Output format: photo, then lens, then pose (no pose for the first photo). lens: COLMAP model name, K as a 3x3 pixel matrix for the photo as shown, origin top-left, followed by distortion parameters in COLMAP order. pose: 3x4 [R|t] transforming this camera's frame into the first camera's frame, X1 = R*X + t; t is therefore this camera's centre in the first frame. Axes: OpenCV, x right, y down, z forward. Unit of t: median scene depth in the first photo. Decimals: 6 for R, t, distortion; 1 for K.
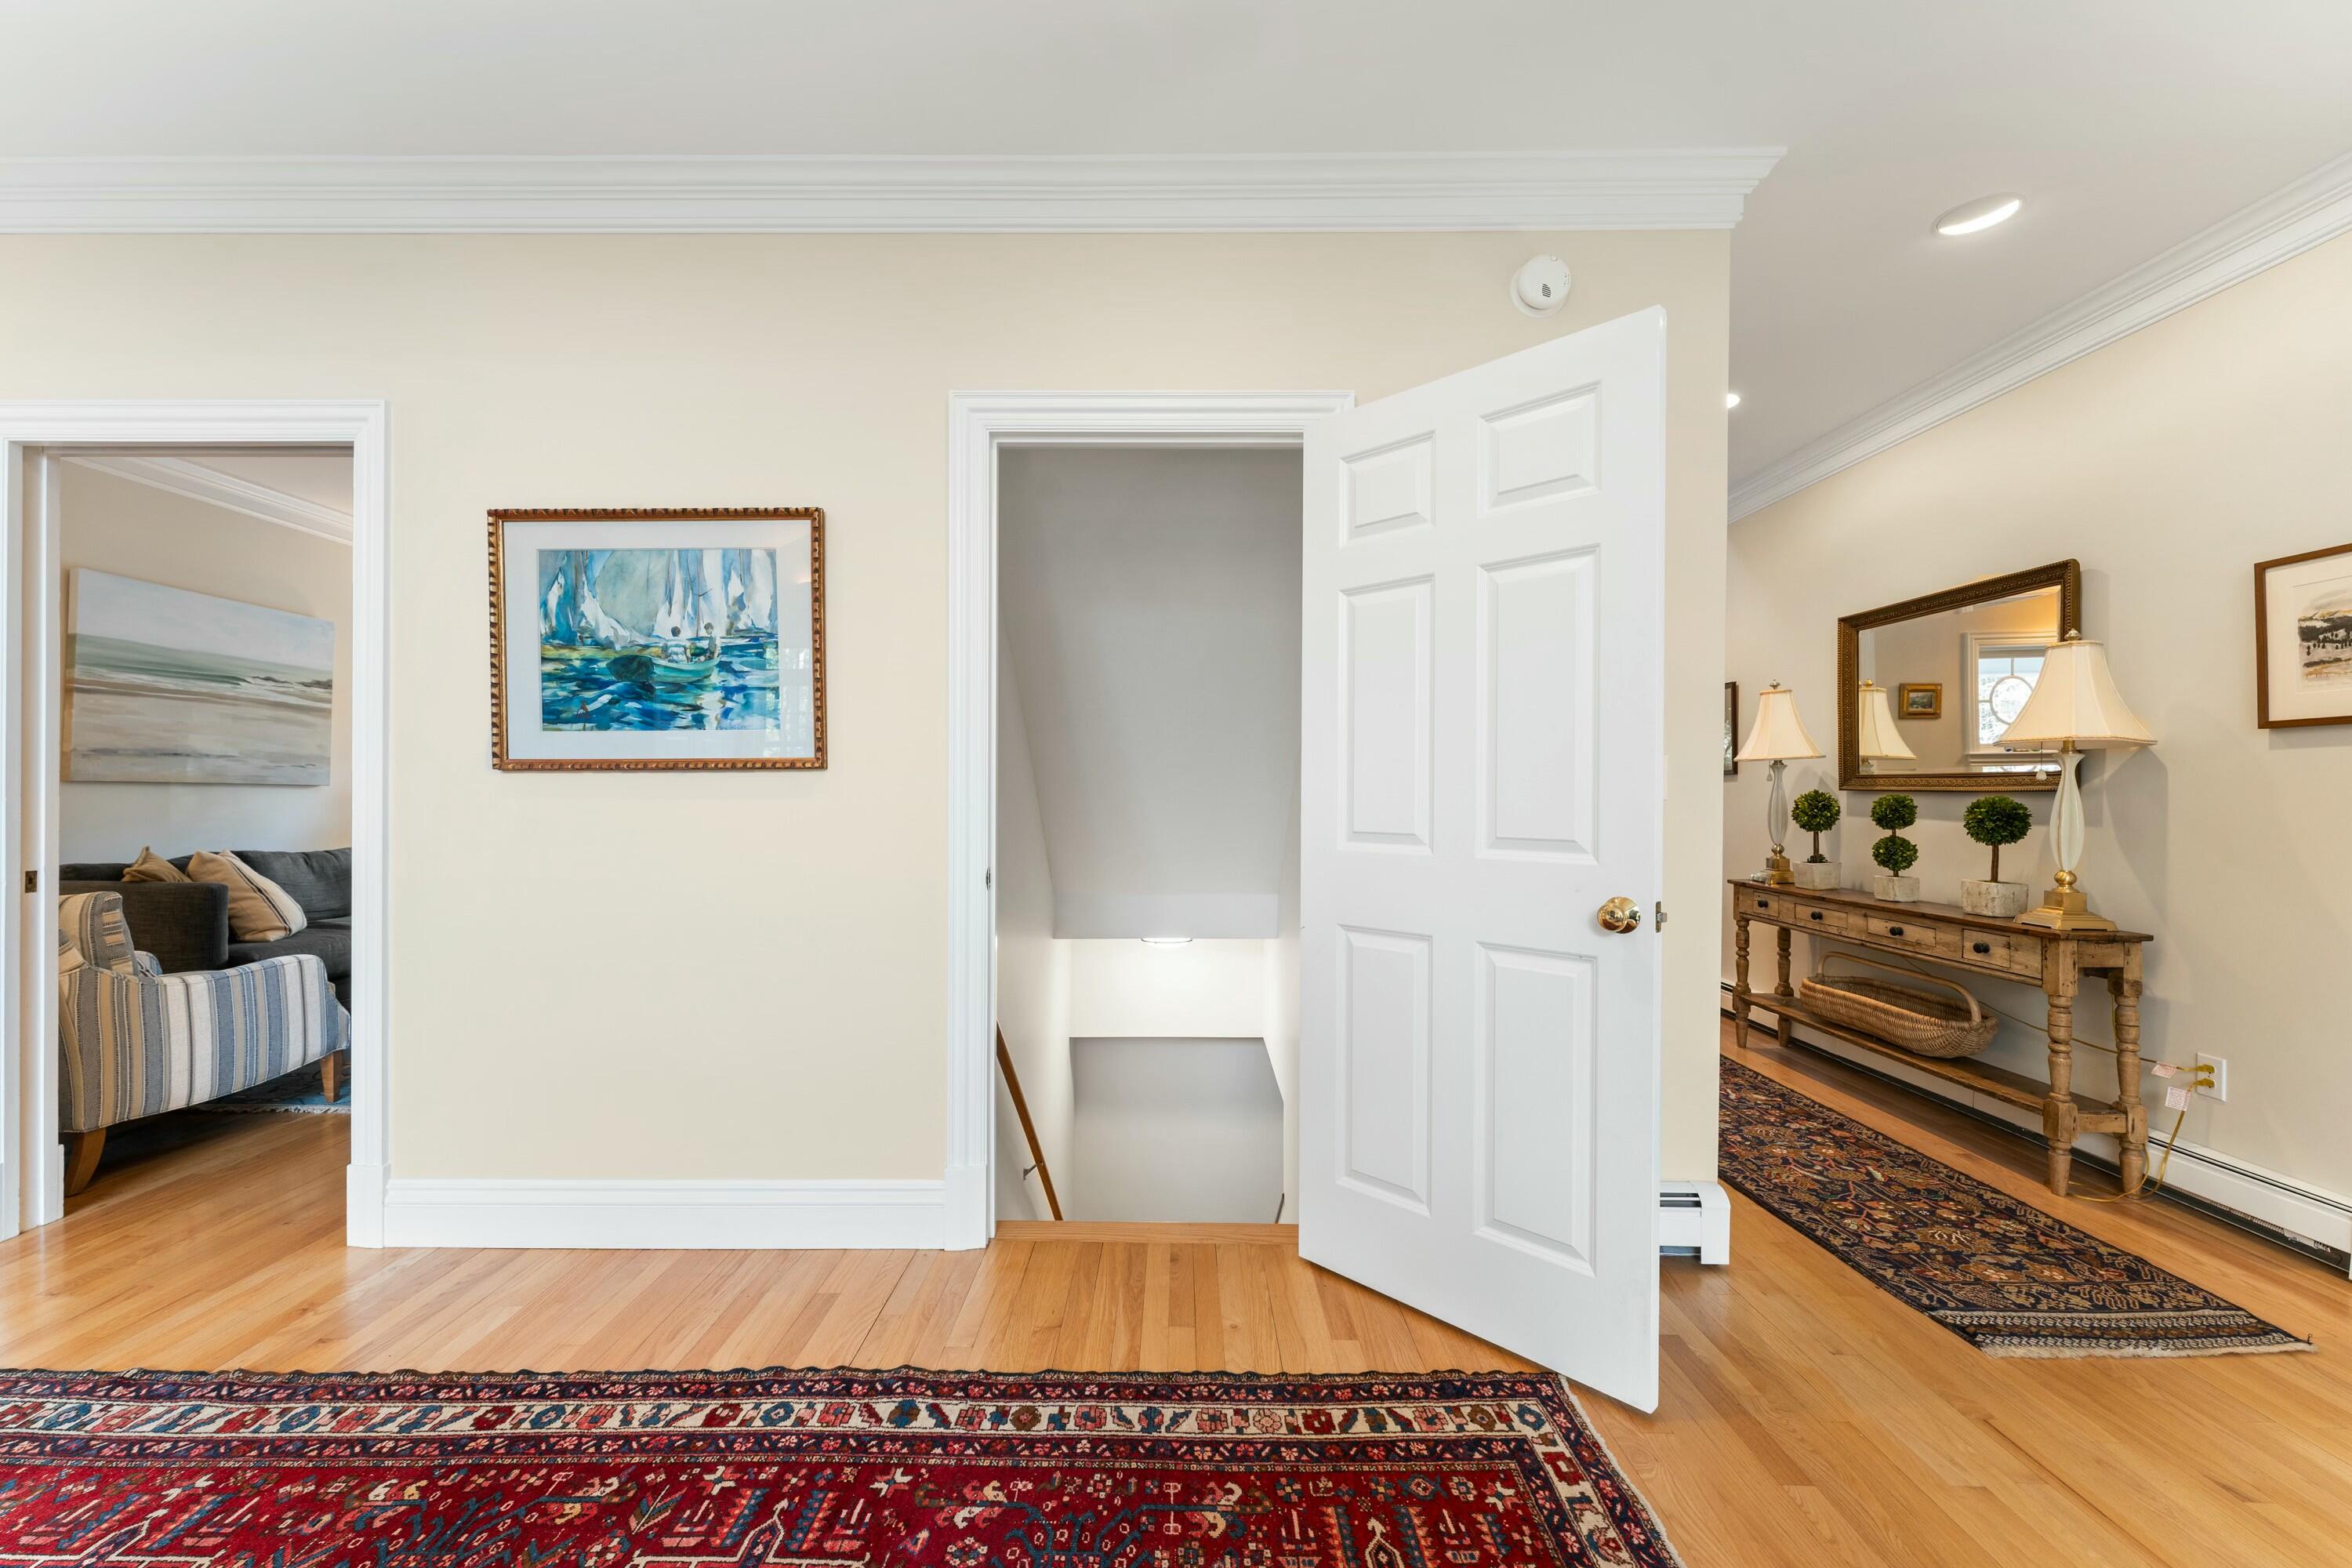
lens RADIAL K [[936.4, 0, 1170.4], [0, 936.4, 791.5], [0, 0, 1]] dist [0.002867, 0.000600]
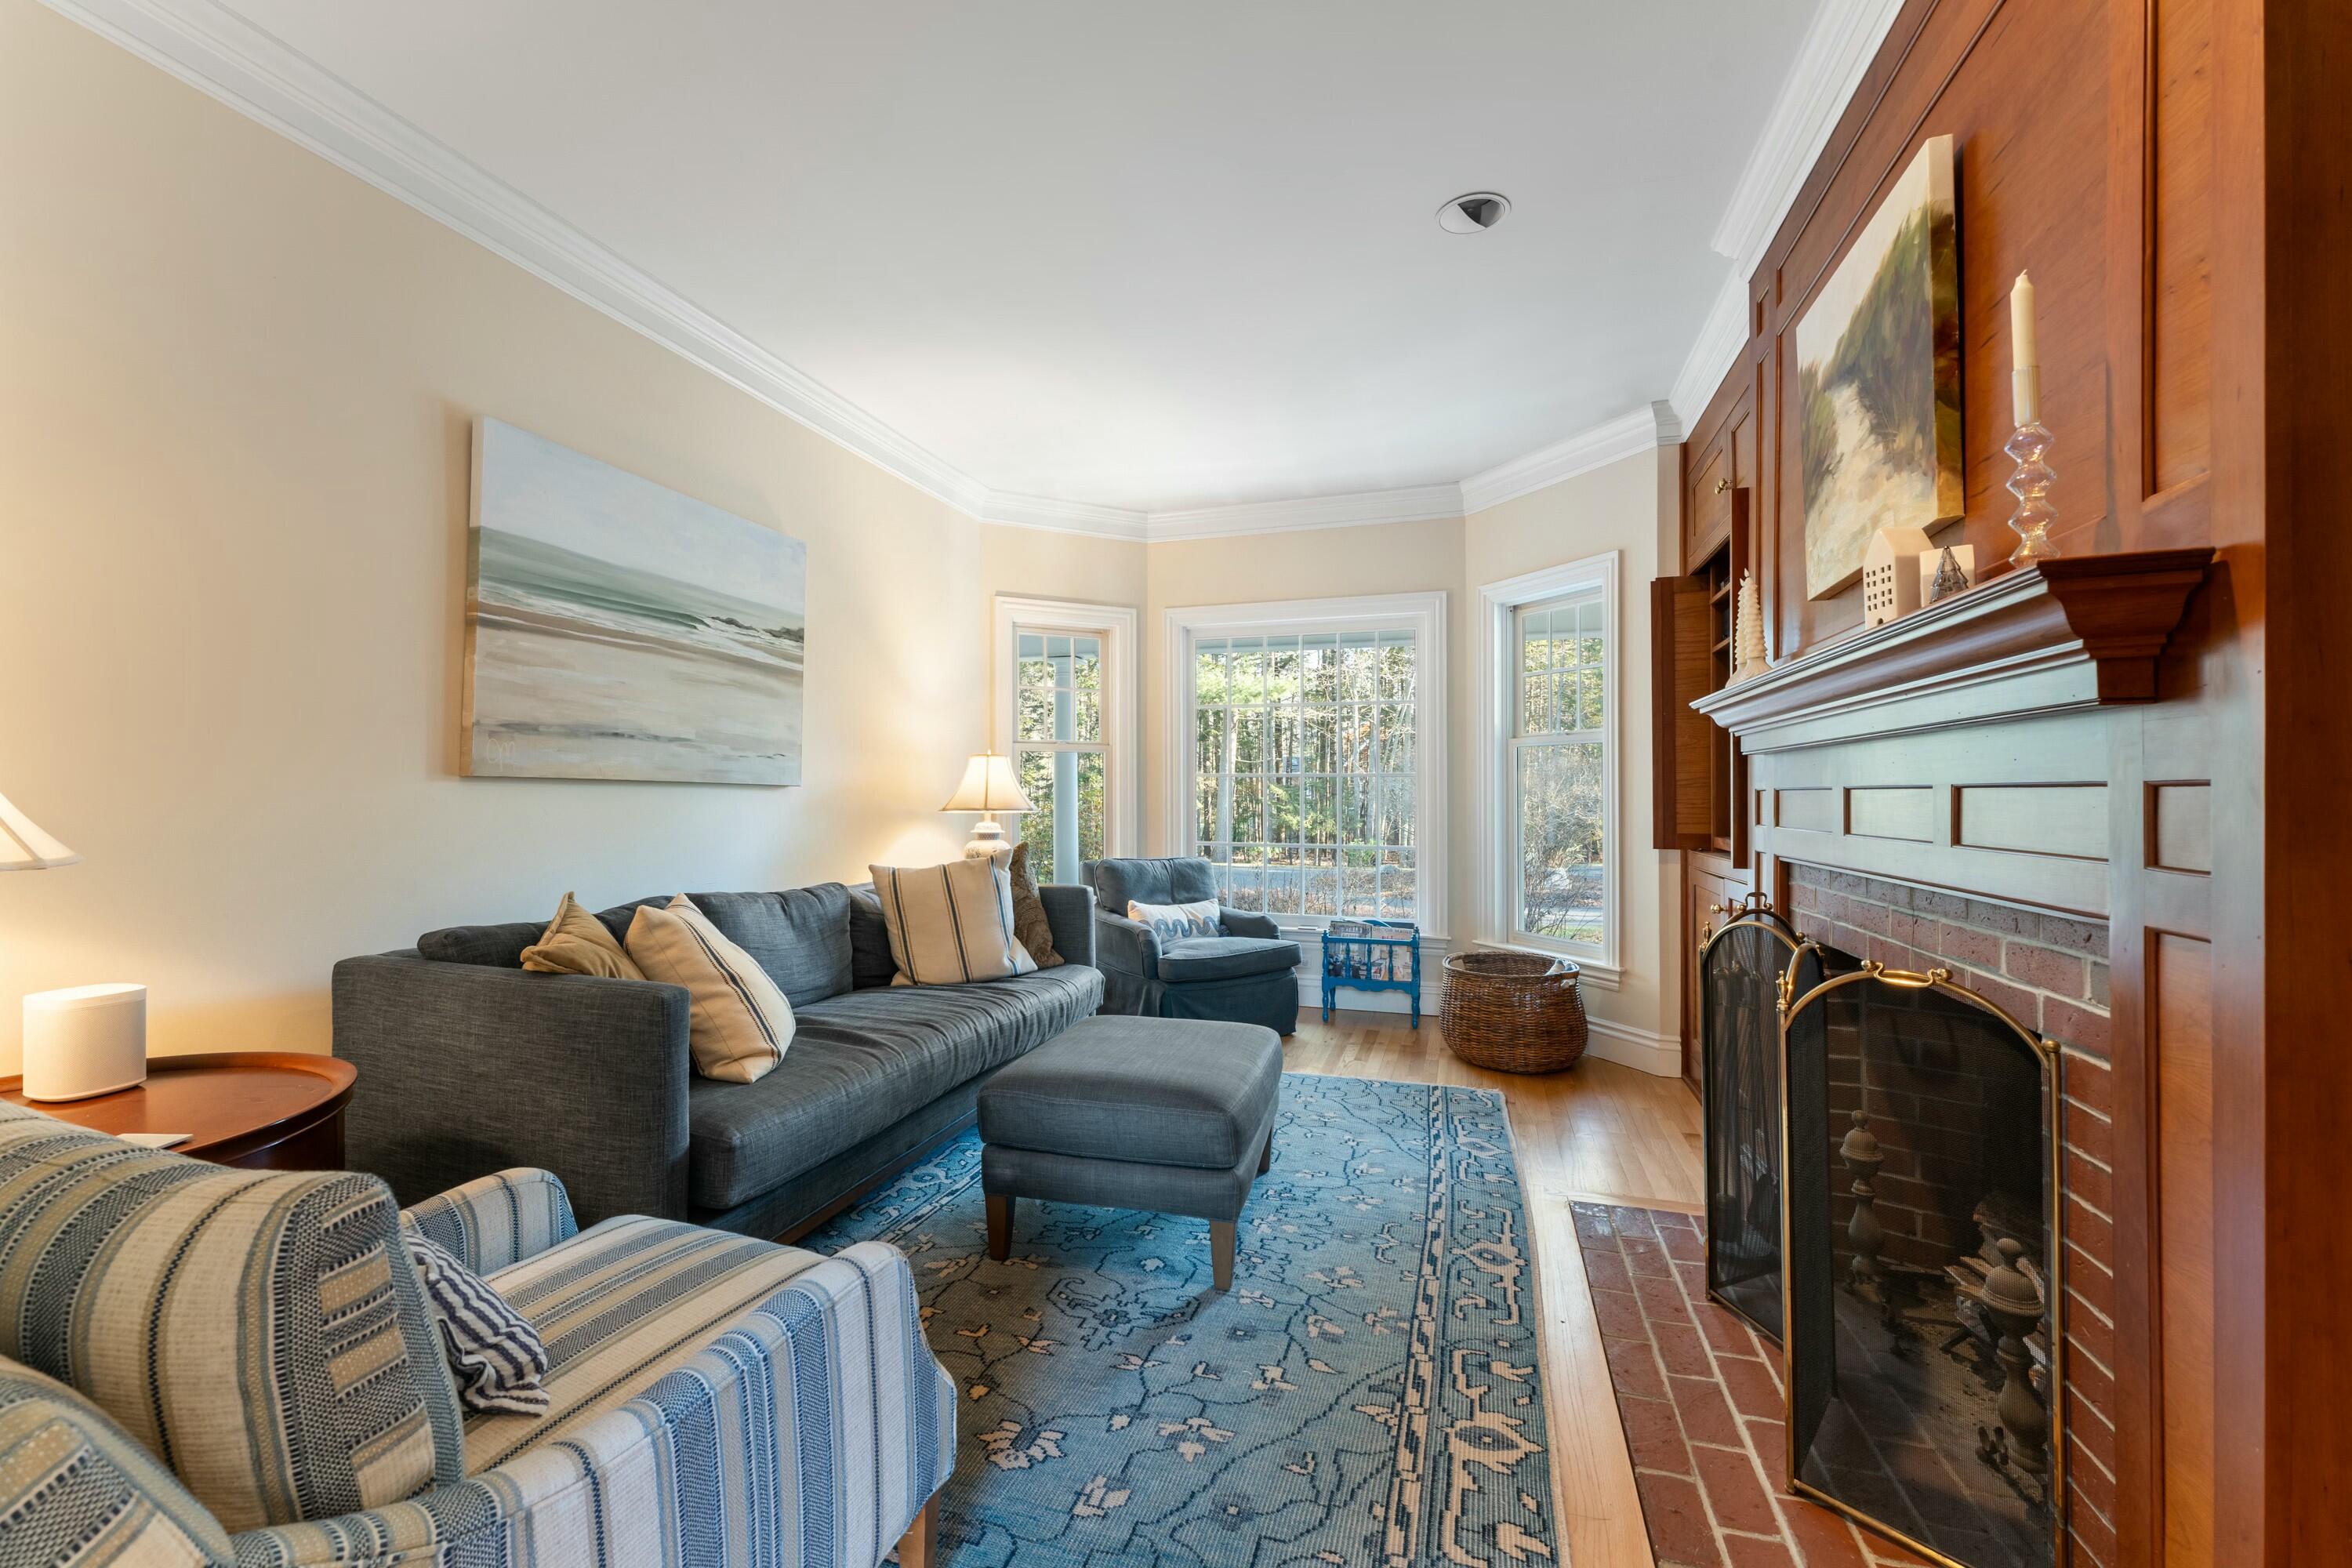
lens RADIAL K [[936.4, 0, 1170.4], [0, 936.4, 791.5], [0, 0, 1]] dist [0.002867, 0.000600]
pose [[0.956451, -0.003190, -0.291875, -0.537646], [0.001646, 0.999983, -0.005536, 0.002191], [0.291888, 0.004815, 0.956440, 0.525195]]
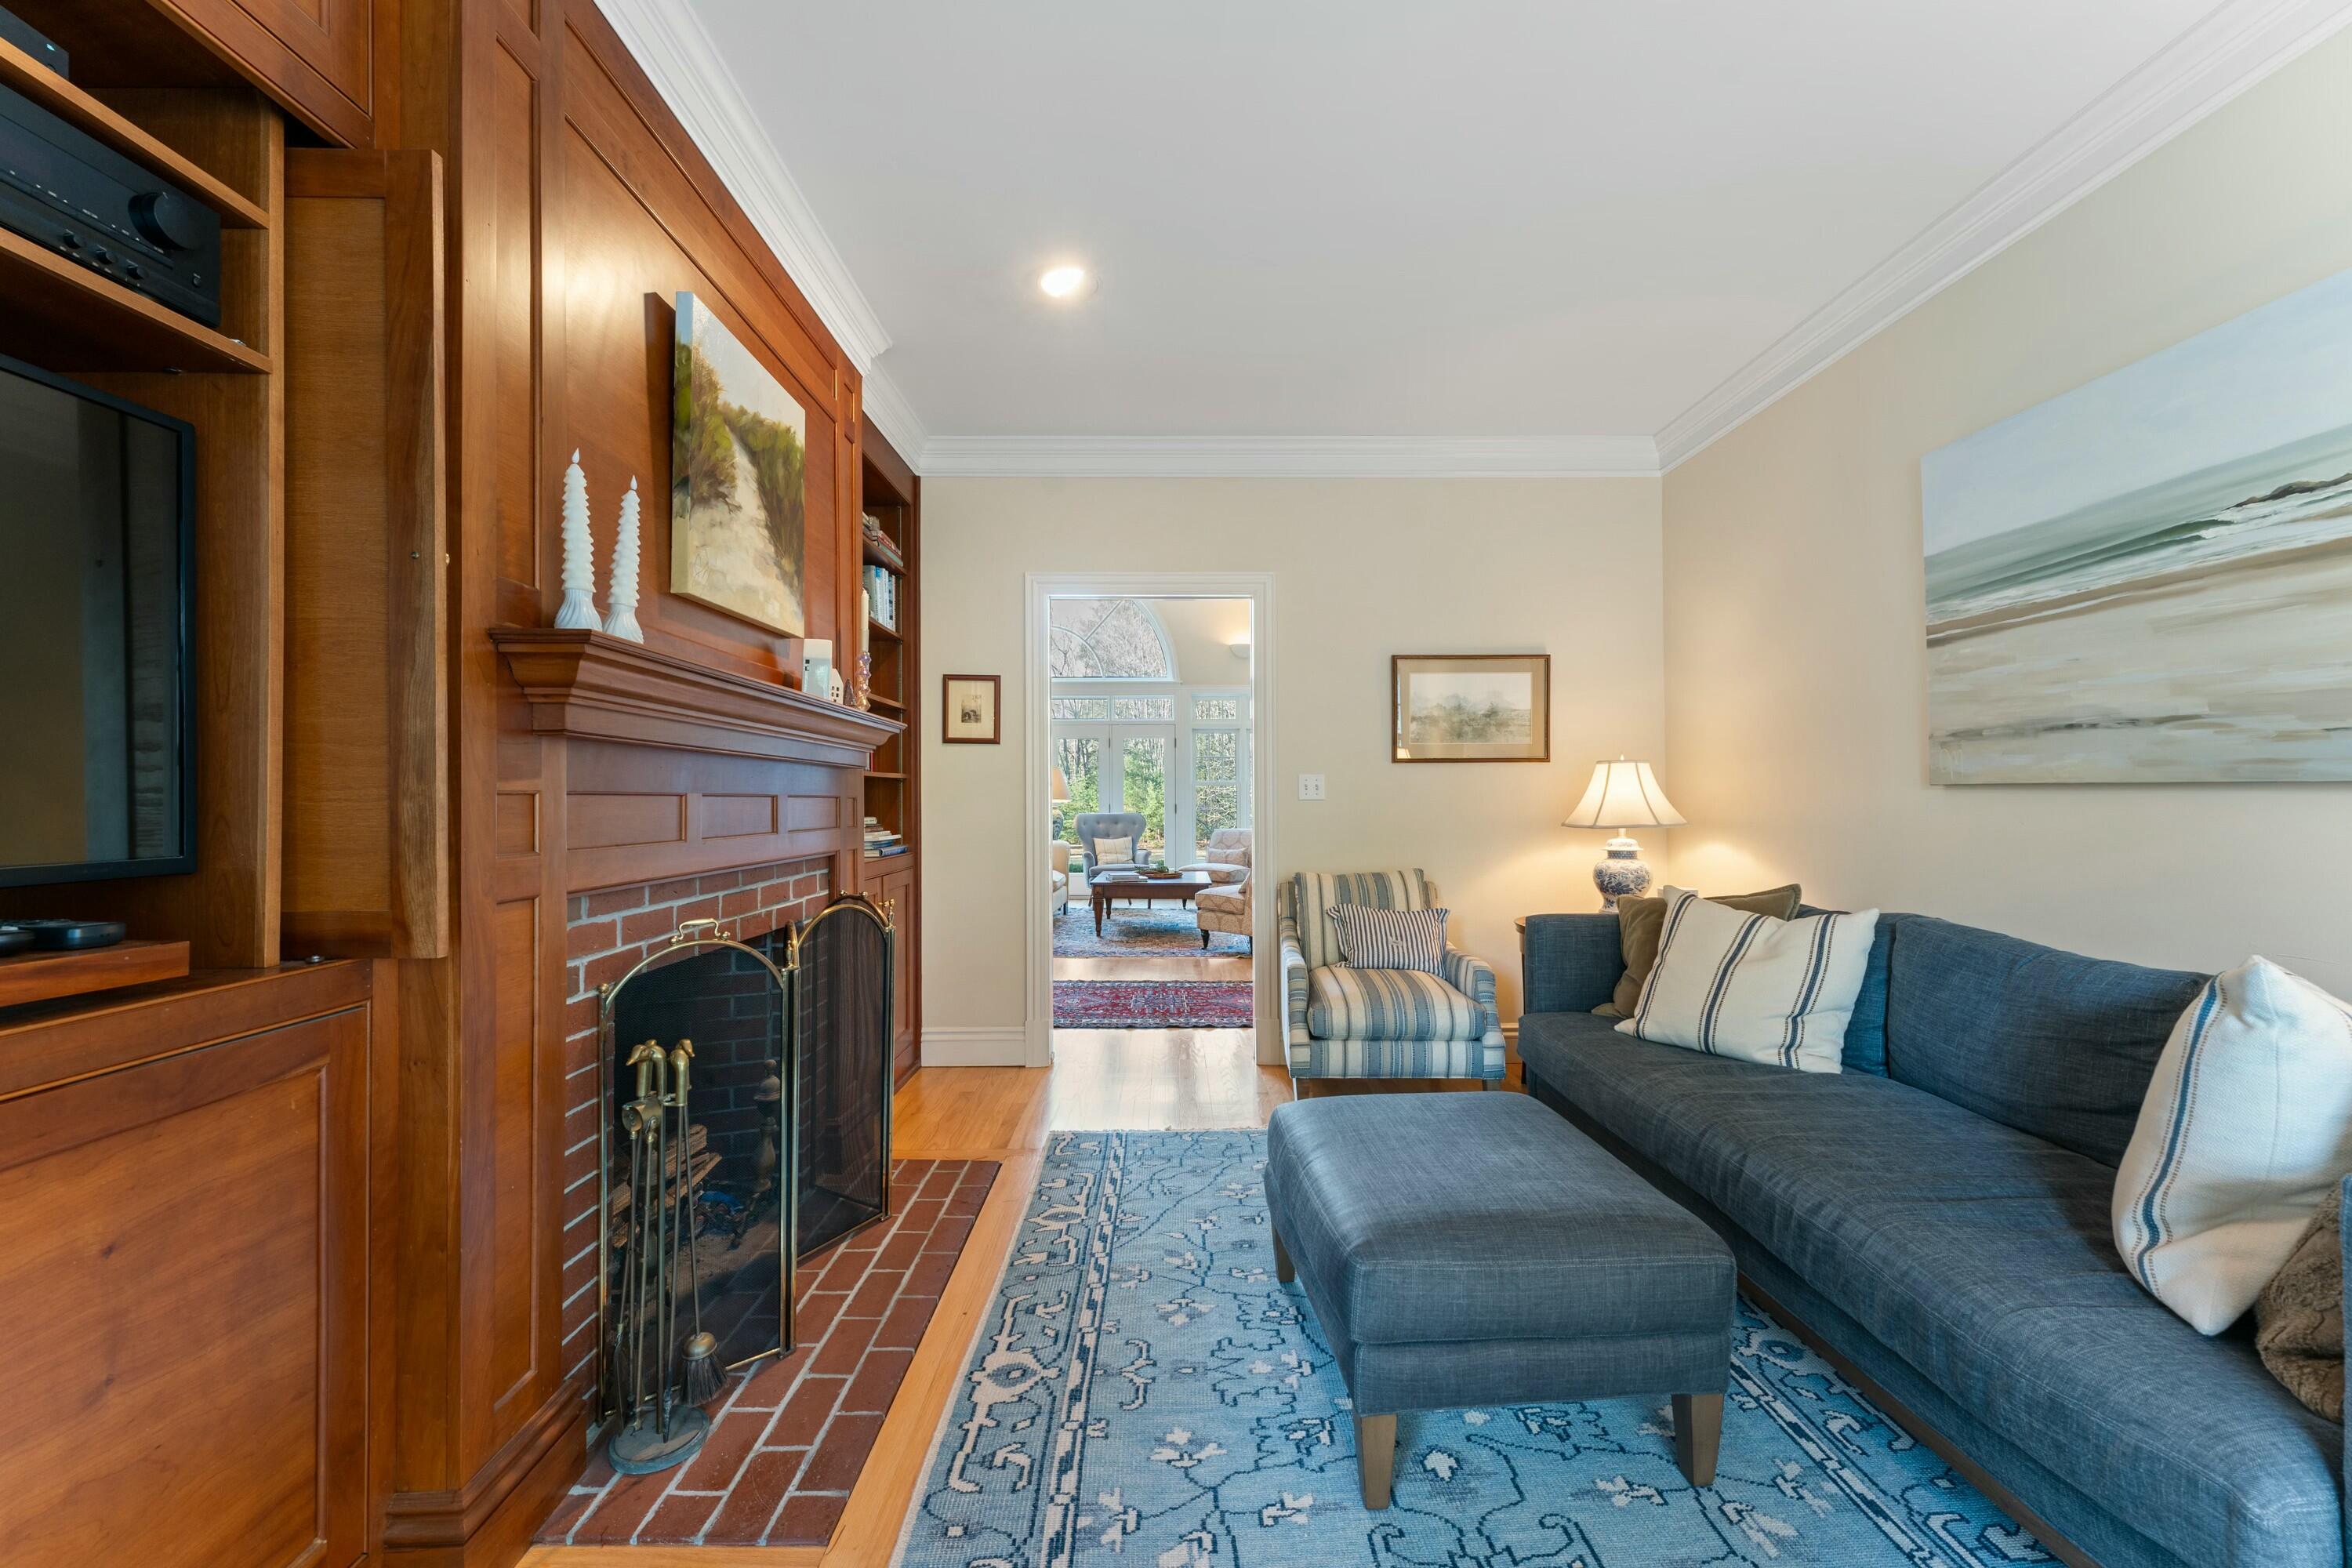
lens RADIAL K [[936.4, 0, 1170.4], [0, 936.4, 791.5], [0, 0, 1]] dist [0.002867, 0.000600]
pose [[-0.999846, -0.002120, -0.017396, -0.584422], [-0.001977, 0.999964, -0.008220, 0.000163], [0.017413, -0.008184, -0.999815, 1.520760]]
